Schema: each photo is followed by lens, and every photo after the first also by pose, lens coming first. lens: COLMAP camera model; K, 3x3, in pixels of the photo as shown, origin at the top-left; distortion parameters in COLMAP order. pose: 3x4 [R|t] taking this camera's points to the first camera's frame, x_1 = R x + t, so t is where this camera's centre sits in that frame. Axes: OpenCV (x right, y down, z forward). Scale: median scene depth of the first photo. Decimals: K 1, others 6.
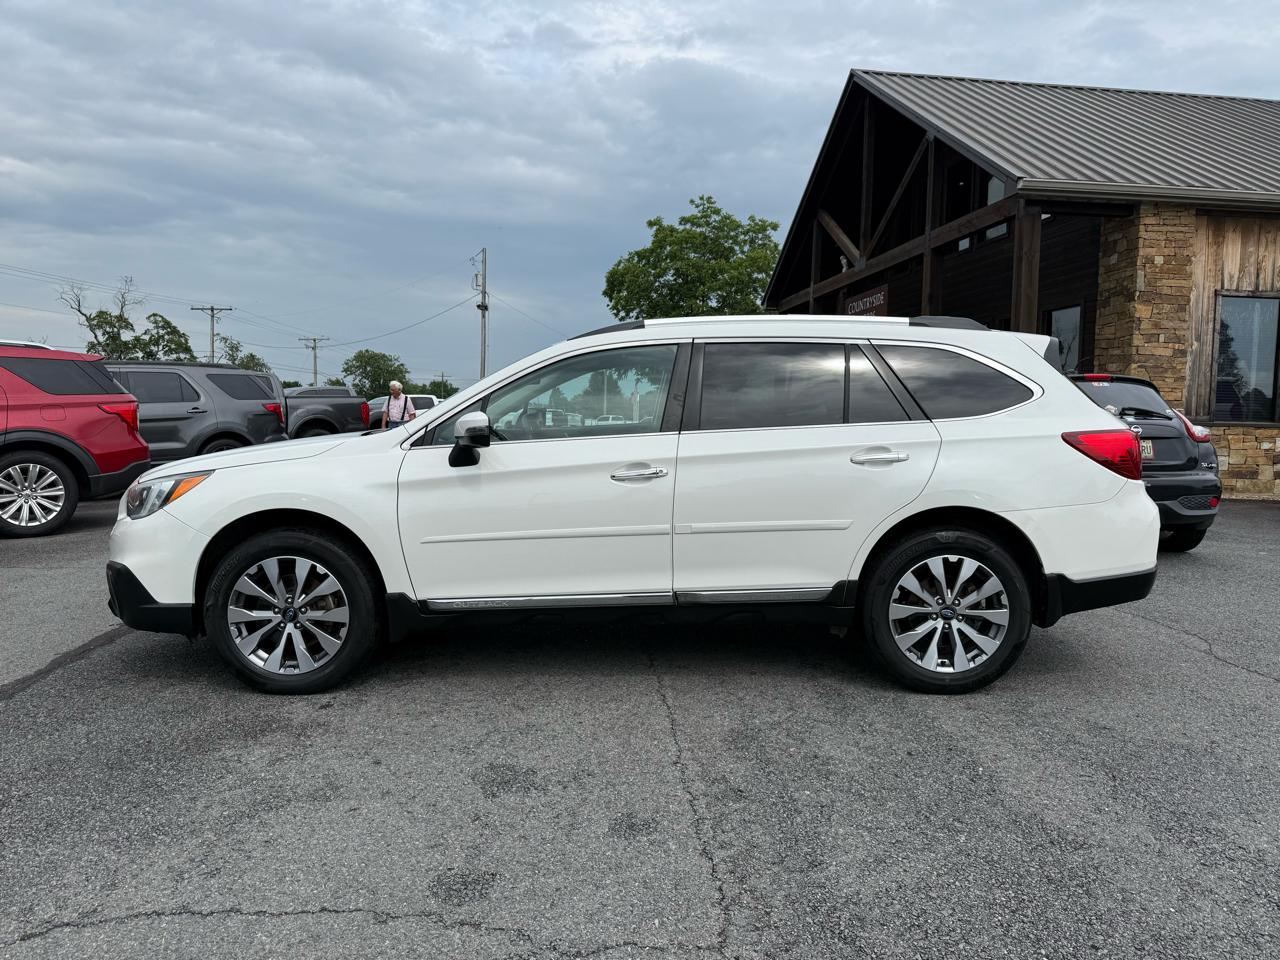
lens RADIAL K [[902.6, 0, 648.3], [0, 902.6, 487.5], [0, 0, 1]] dist [0.033746, -0.048519]
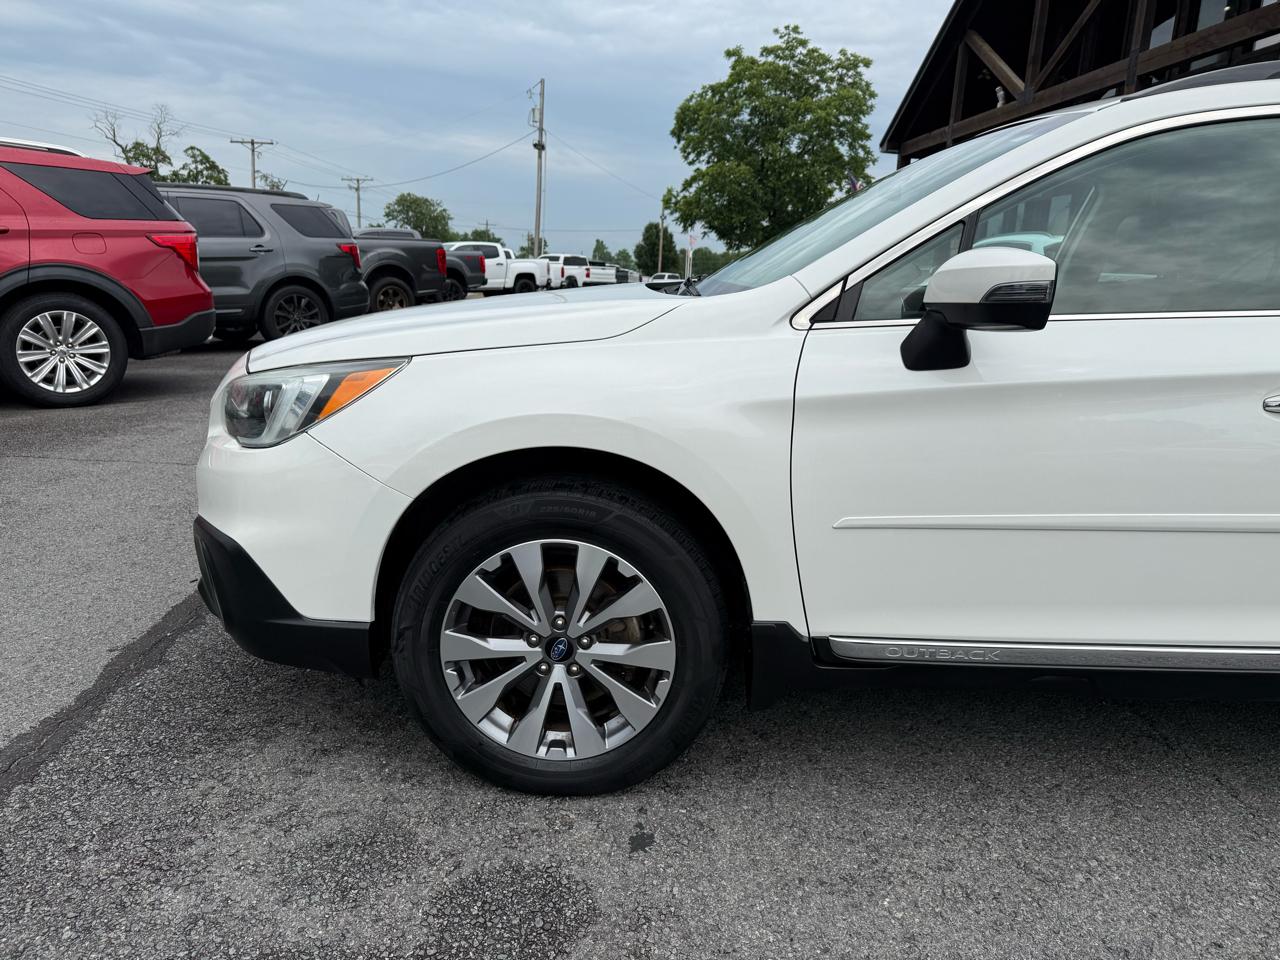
lens RADIAL K [[902.6, 0, 648.3], [0, 902.6, 487.5], [0, 0, 1]] dist [0.033746, -0.048519]
pose [[0.998444, 0.042676, -0.035881, -0.157906], [-0.036731, 0.987613, 0.152547, -0.013576], [0.041946, -0.150992, 0.987645, 0.245895]]
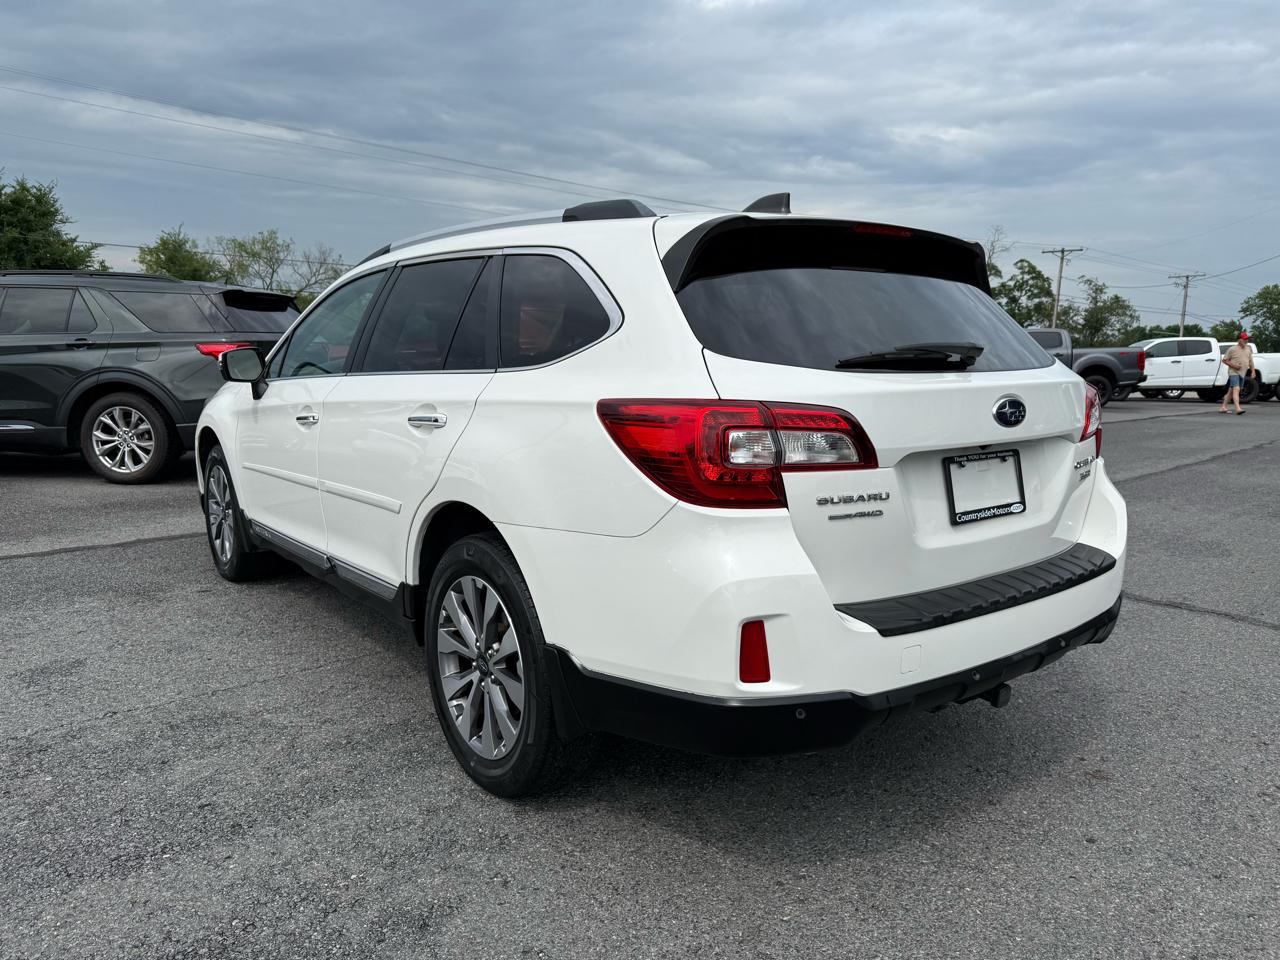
lens RADIAL K [[918.8, 0, 645.9], [0, 918.8, 461.7], [0, 0, 1]] dist [0.004117, 0.002753]
pose [[0.601859, 0.108243, -0.791233, 0.437693], [-0.084067, 0.993854, 0.072016, -0.030964], [0.794165, 0.023174, 0.607260, 0.330928]]
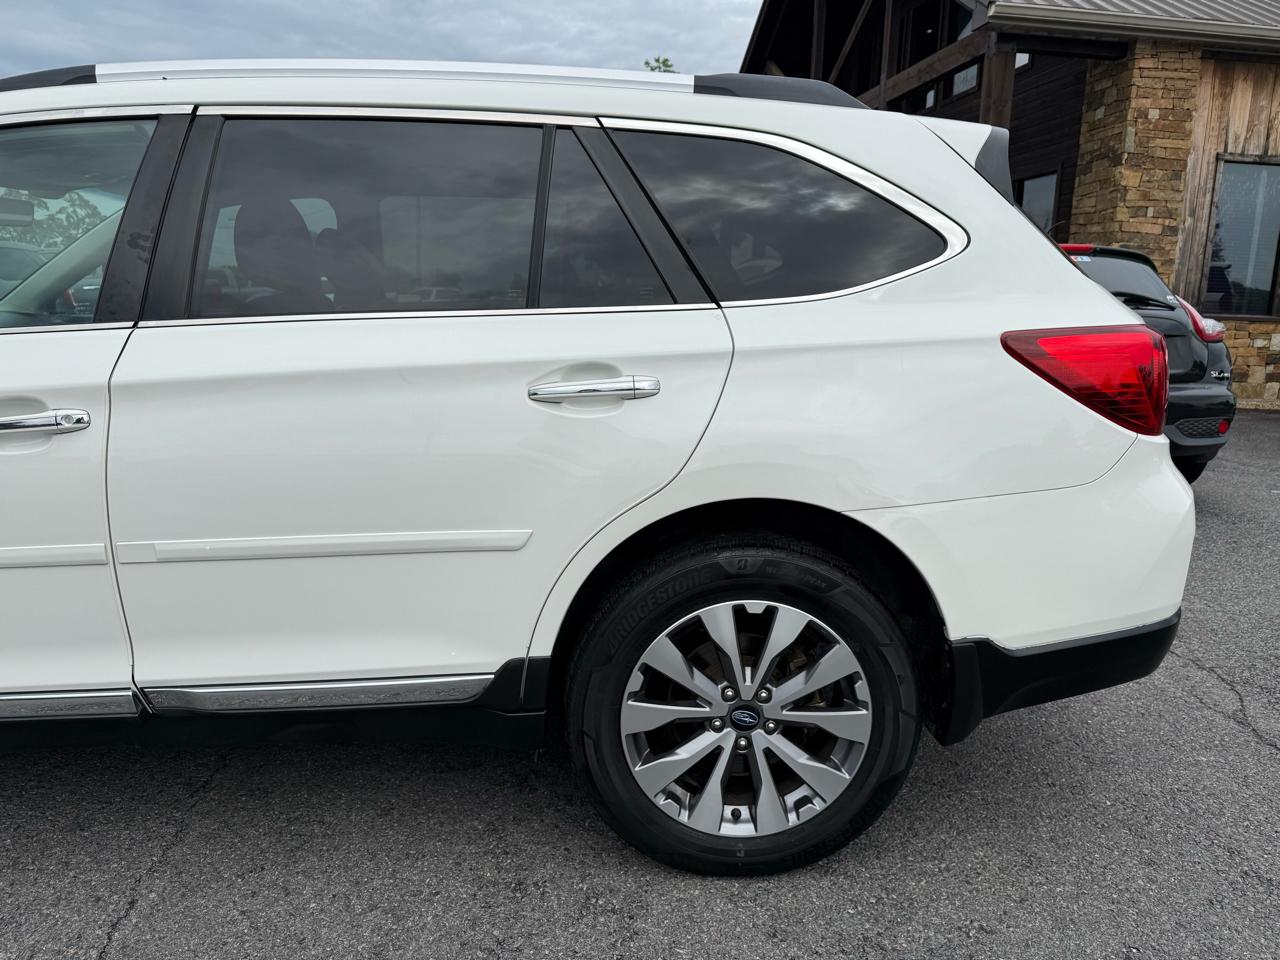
lens RADIAL K [[902.6, 0, 648.3], [0, 902.6, 487.5], [0, 0, 1]] dist [0.033746, -0.048519]
pose [[0.999440, -0.000746, 0.033442, 0.127298], [-0.003220, 0.992963, 0.118380, -0.017493], [-0.033295, -0.118421, 0.992405, 0.263038]]
